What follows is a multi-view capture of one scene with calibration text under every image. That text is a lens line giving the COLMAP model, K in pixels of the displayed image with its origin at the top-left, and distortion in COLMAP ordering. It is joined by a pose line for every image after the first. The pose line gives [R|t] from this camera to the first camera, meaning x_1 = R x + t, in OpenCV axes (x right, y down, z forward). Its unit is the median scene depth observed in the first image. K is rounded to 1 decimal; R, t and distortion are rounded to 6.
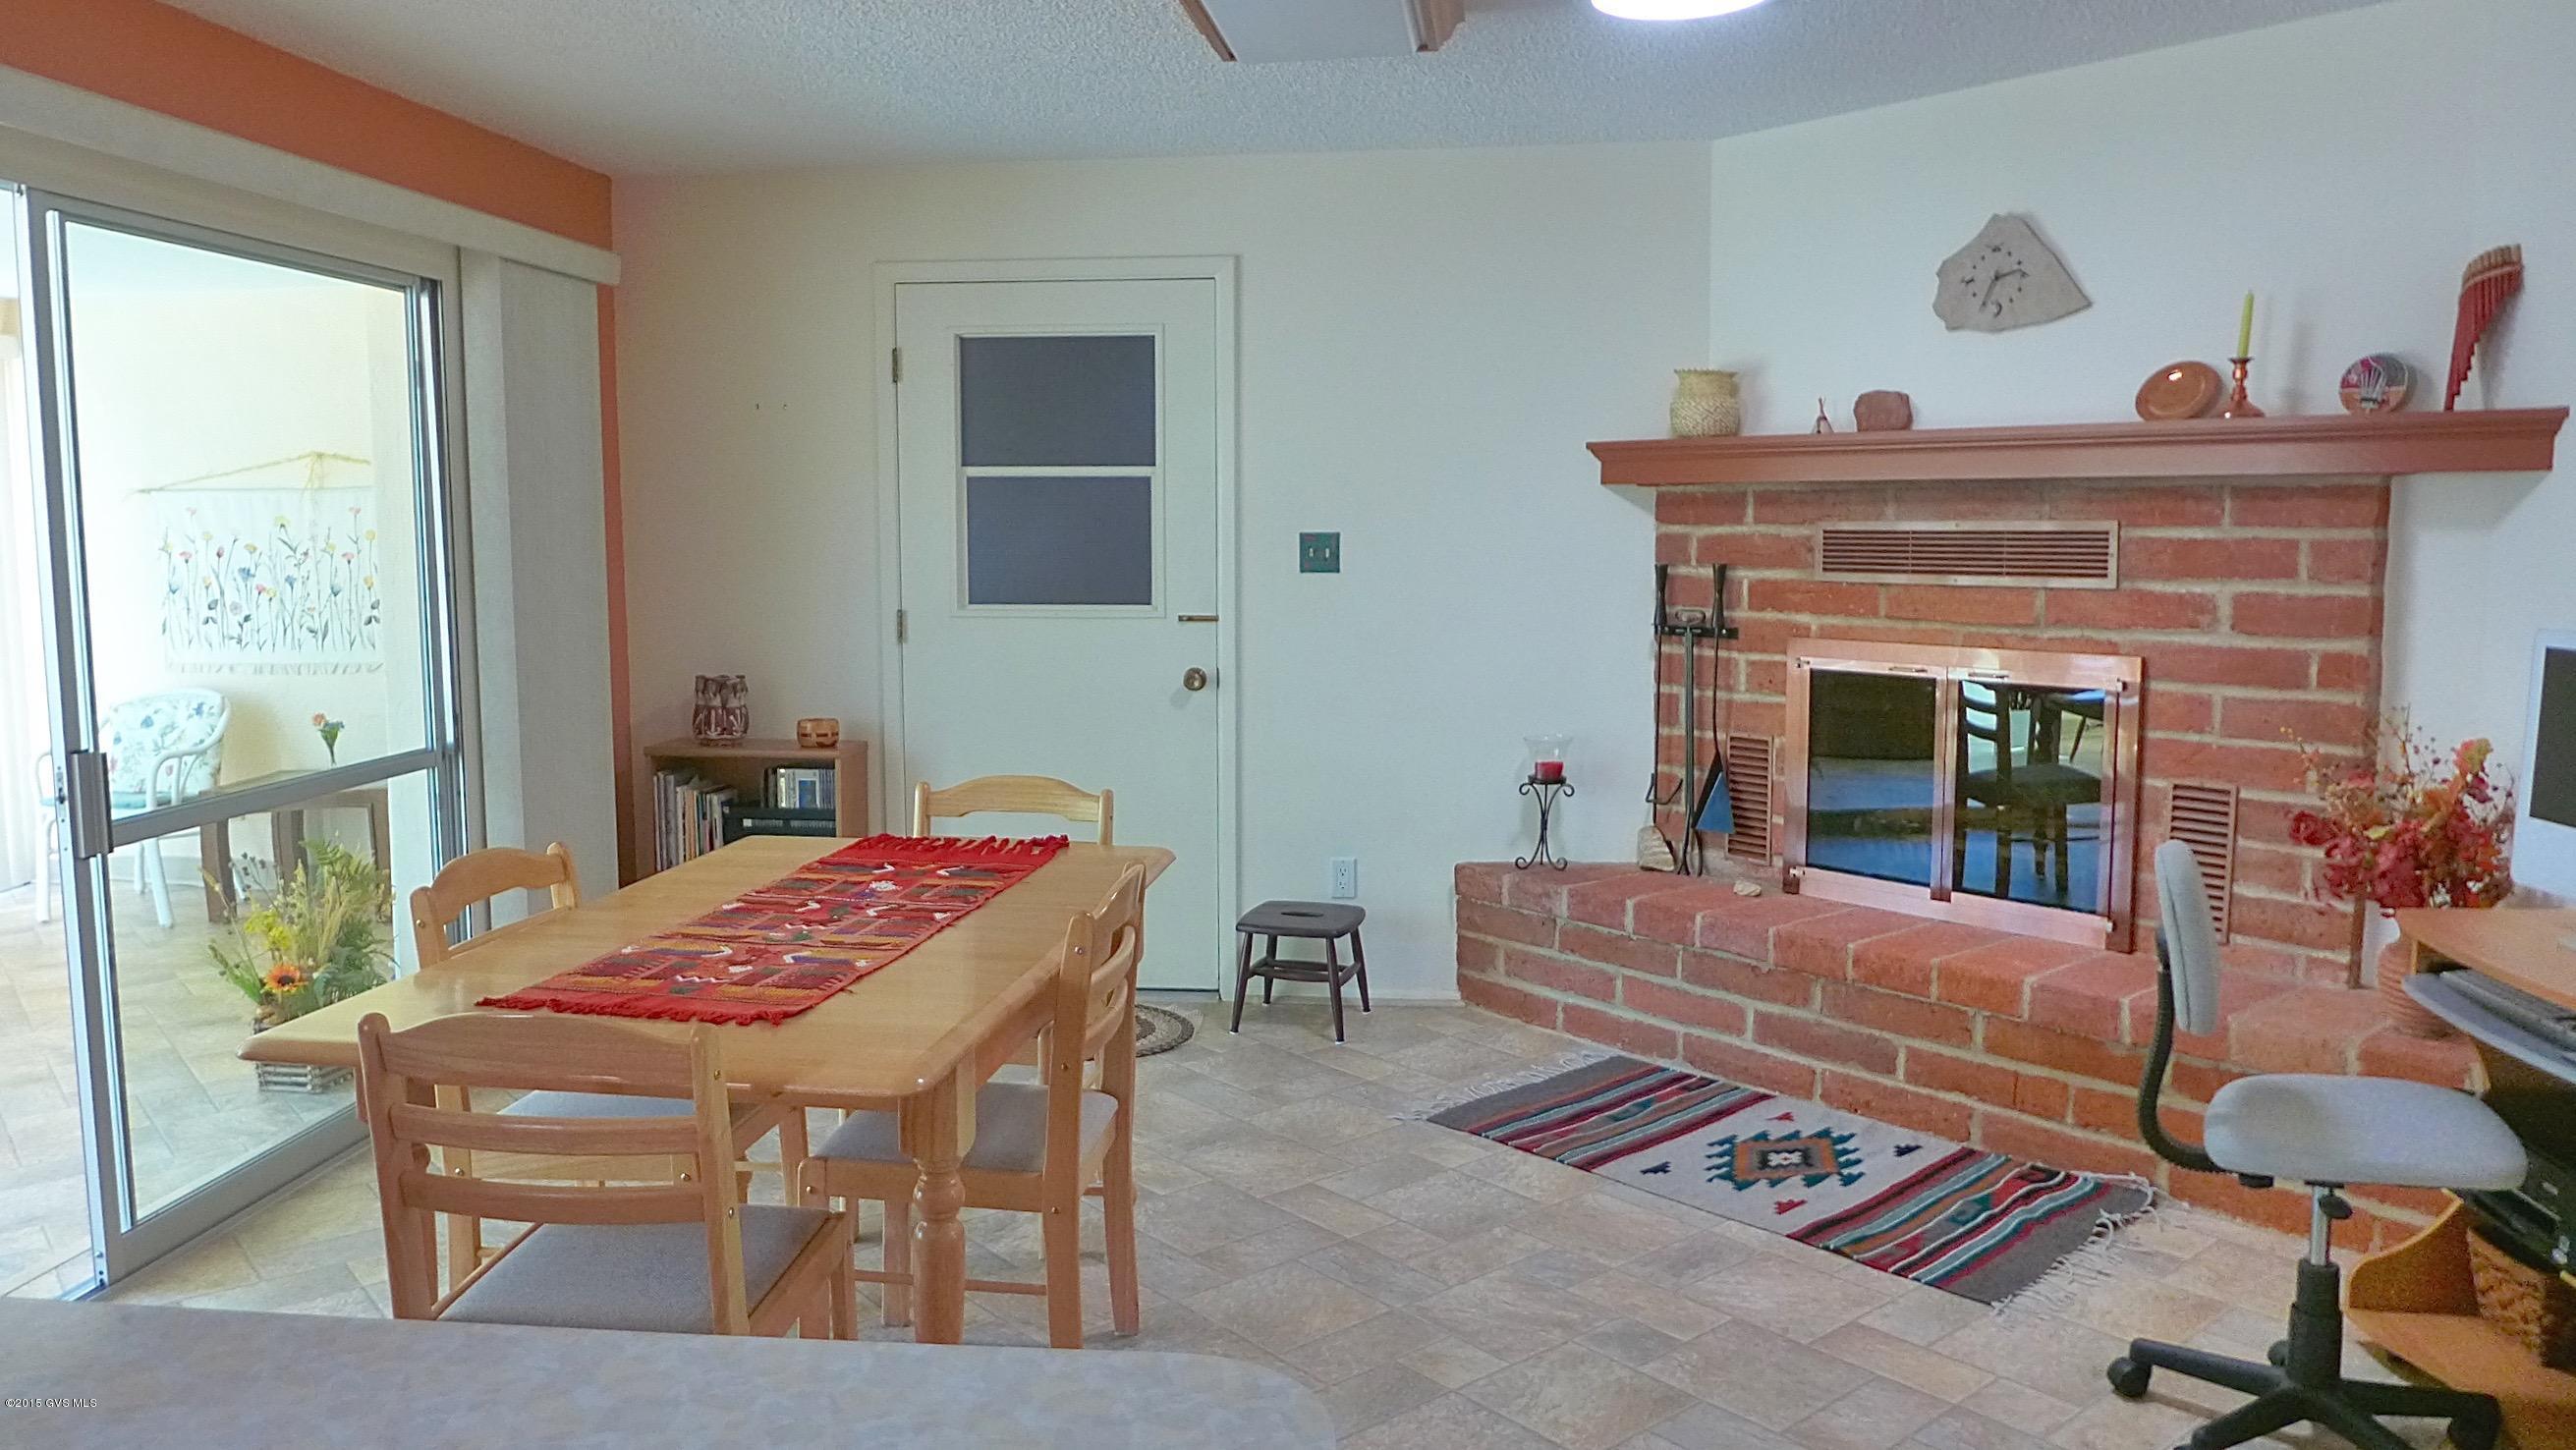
lens RADIAL K [[1886.6, 0, 1288.0], [0, 1886.6, 725.0], [0, 0, 1]] dist [-0.034950, 0.003327]
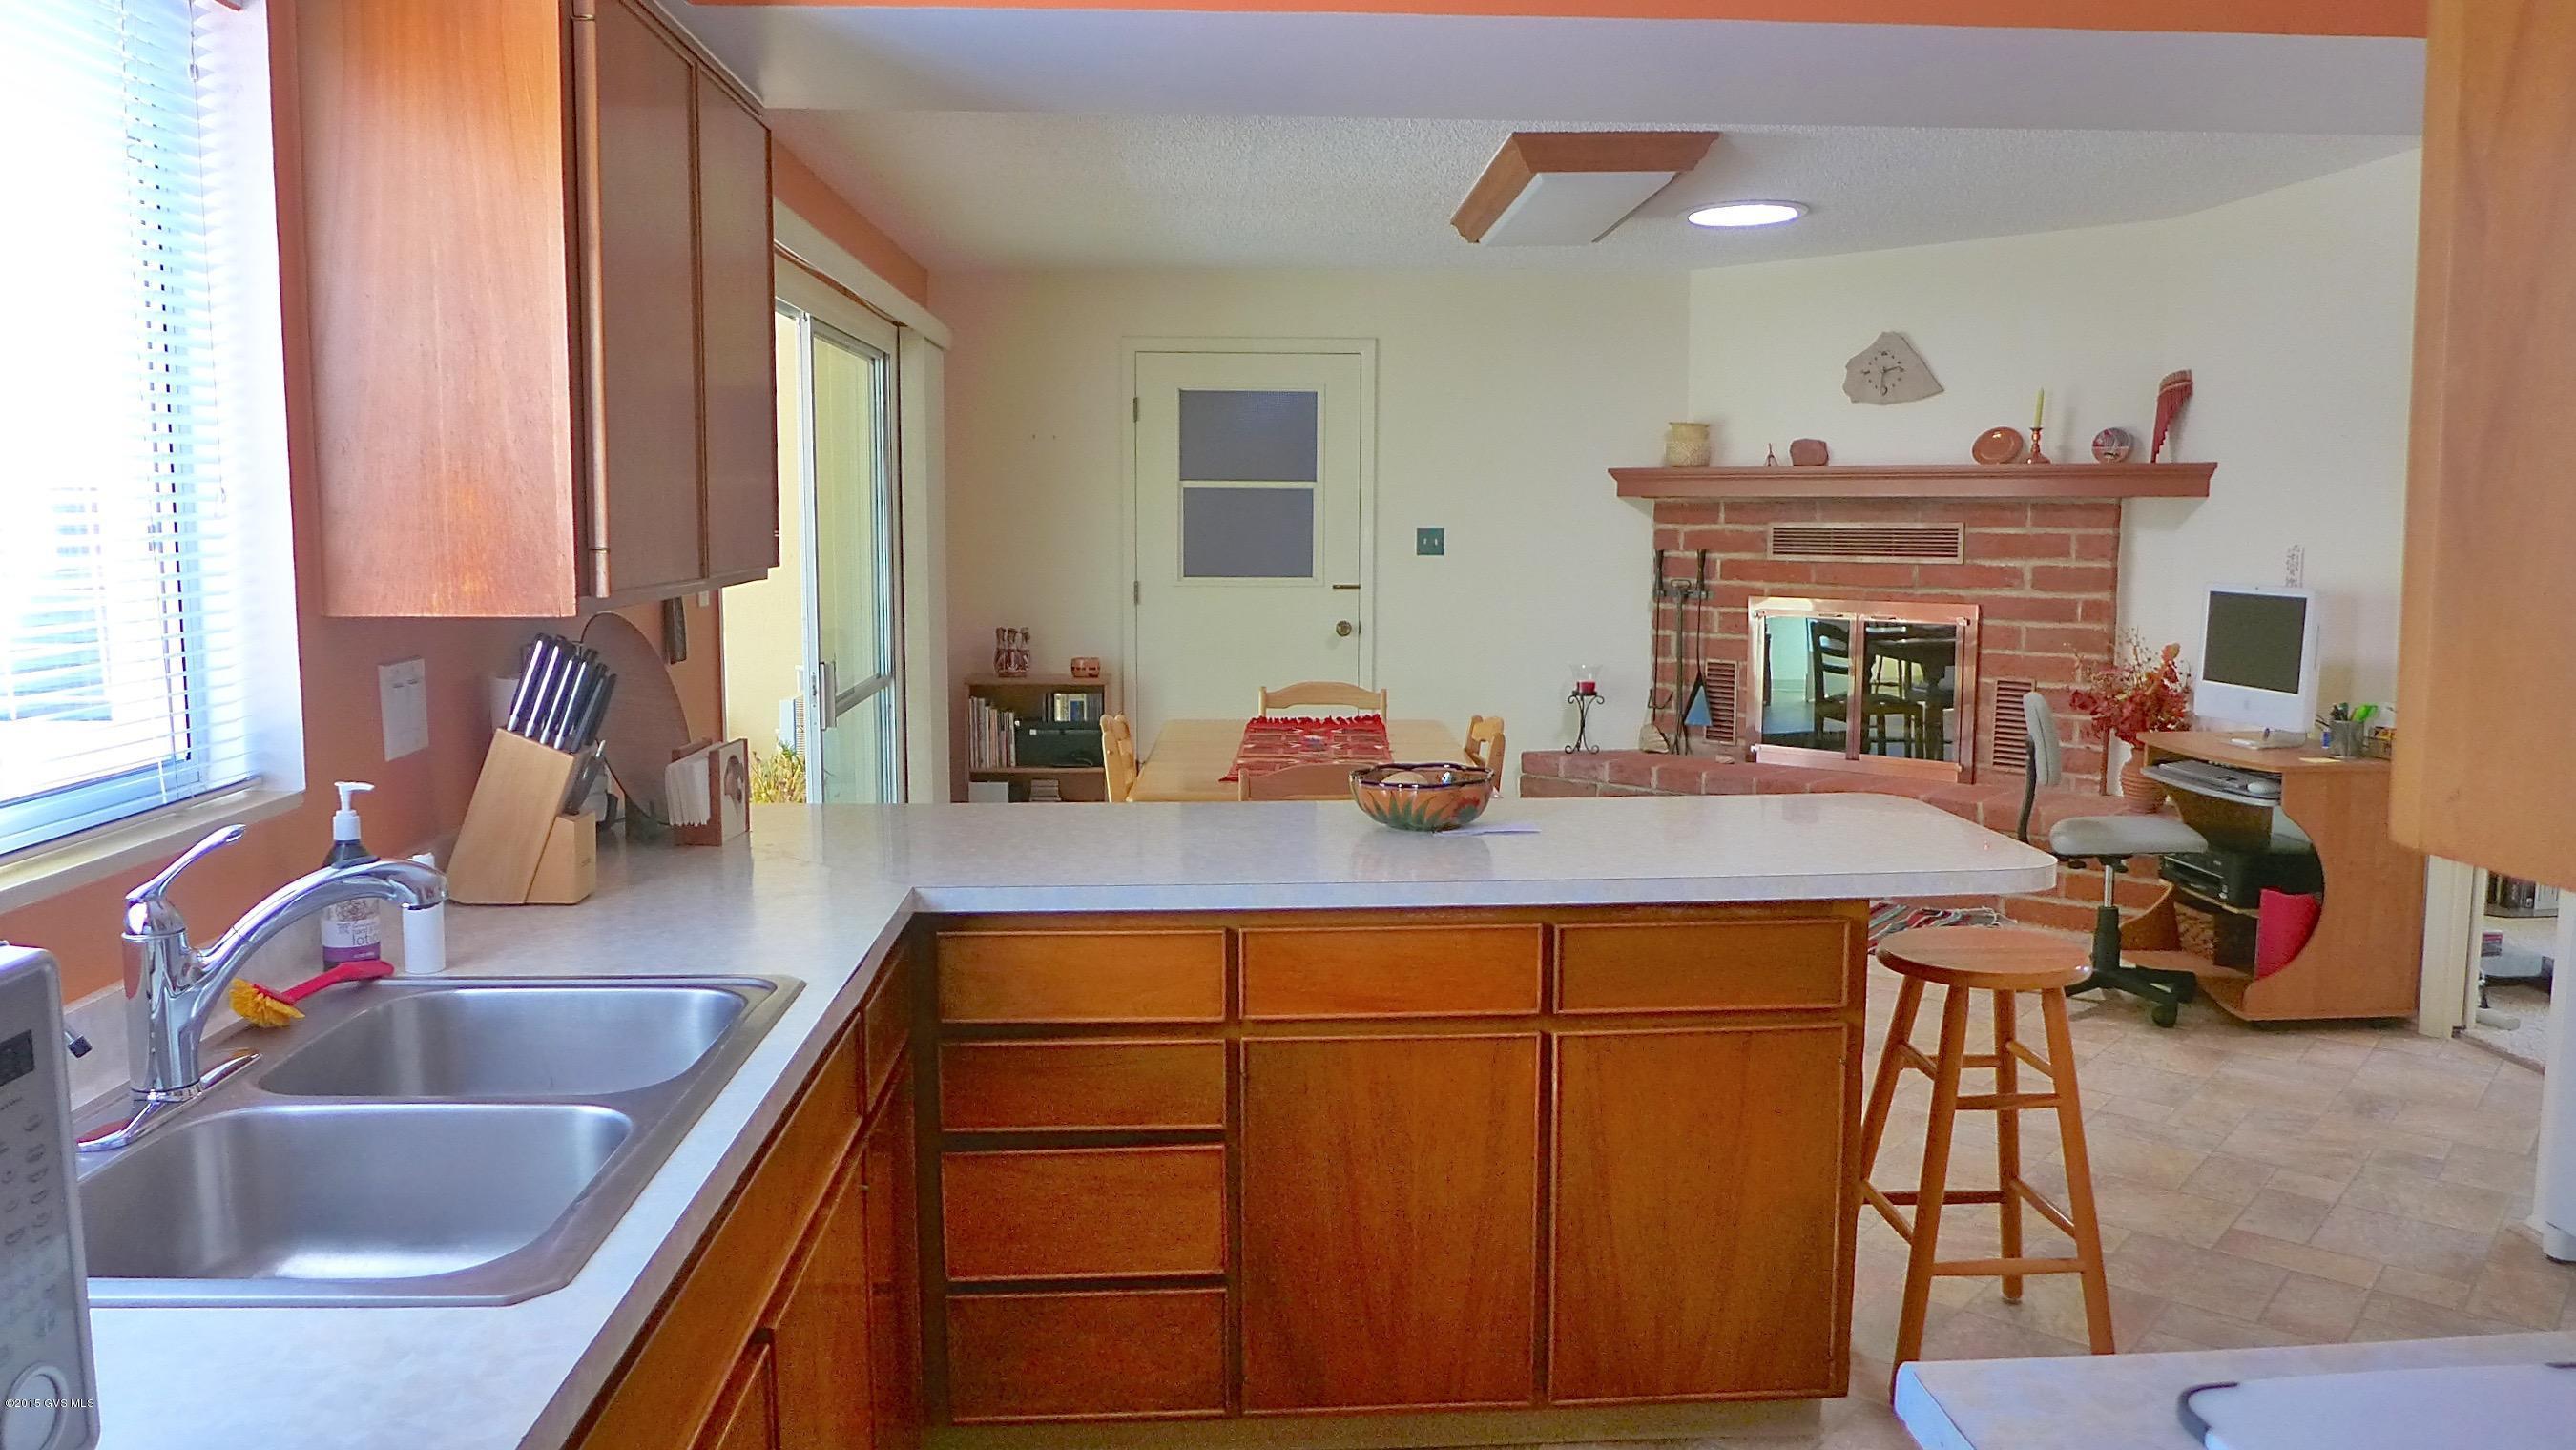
lens RADIAL K [[1886.6, 0, 1288.0], [0, 1886.6, 725.0], [0, 0, 1]] dist [-0.034950, 0.003327]
pose [[0.987483, -0.013408, 0.157158, -0.360465], [0.012687, 0.999904, 0.005588, 0.046453], [-0.157217, -0.003524, 0.987558, -0.480904]]
